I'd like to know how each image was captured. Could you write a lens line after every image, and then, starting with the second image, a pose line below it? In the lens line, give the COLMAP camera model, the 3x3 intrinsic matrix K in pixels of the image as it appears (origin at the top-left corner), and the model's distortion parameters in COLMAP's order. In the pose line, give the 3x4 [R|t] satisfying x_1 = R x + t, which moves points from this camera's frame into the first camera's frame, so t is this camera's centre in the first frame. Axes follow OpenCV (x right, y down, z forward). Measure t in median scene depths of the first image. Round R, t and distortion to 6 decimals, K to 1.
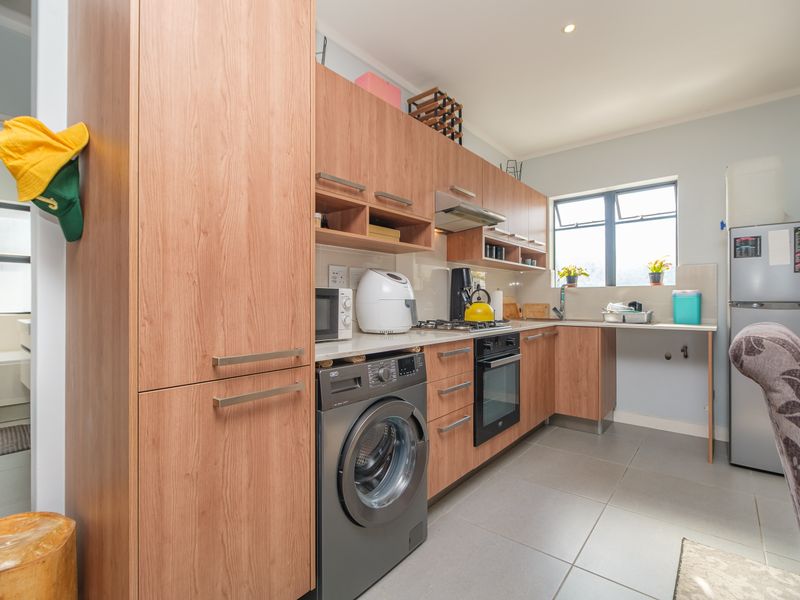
lens RADIAL K [[395.1, 0, 403.1], [0, 395.1, 299.6], [0, 0, 1]] dist [0.019707, -0.000193]
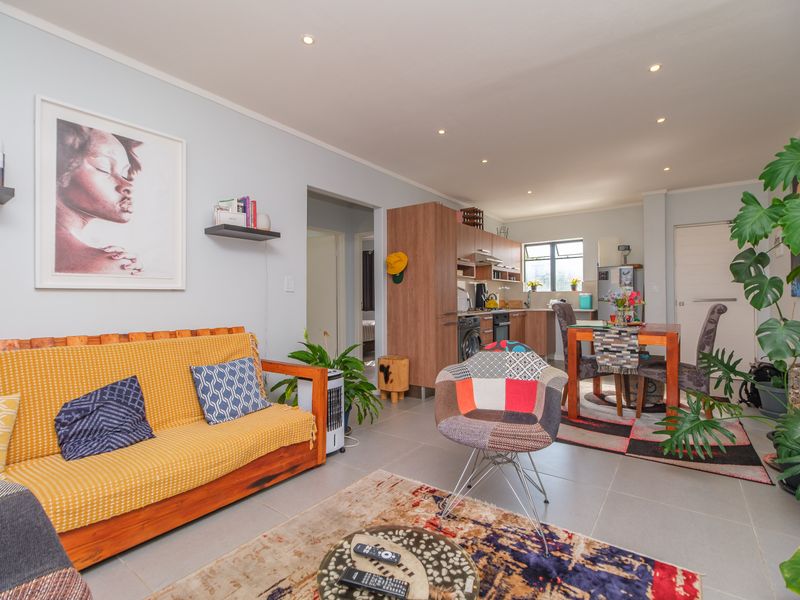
lens RADIAL K [[395.1, 0, 403.1], [0, 395.1, 299.6], [0, 0, 1]] dist [0.019707, -0.000193]
pose [[0.998032, -0.001557, 0.062692, -0.349211], [0.001446, 0.999997, 0.001817, 0.002895], [-0.062695, -0.001722, 0.998031, -0.936221]]
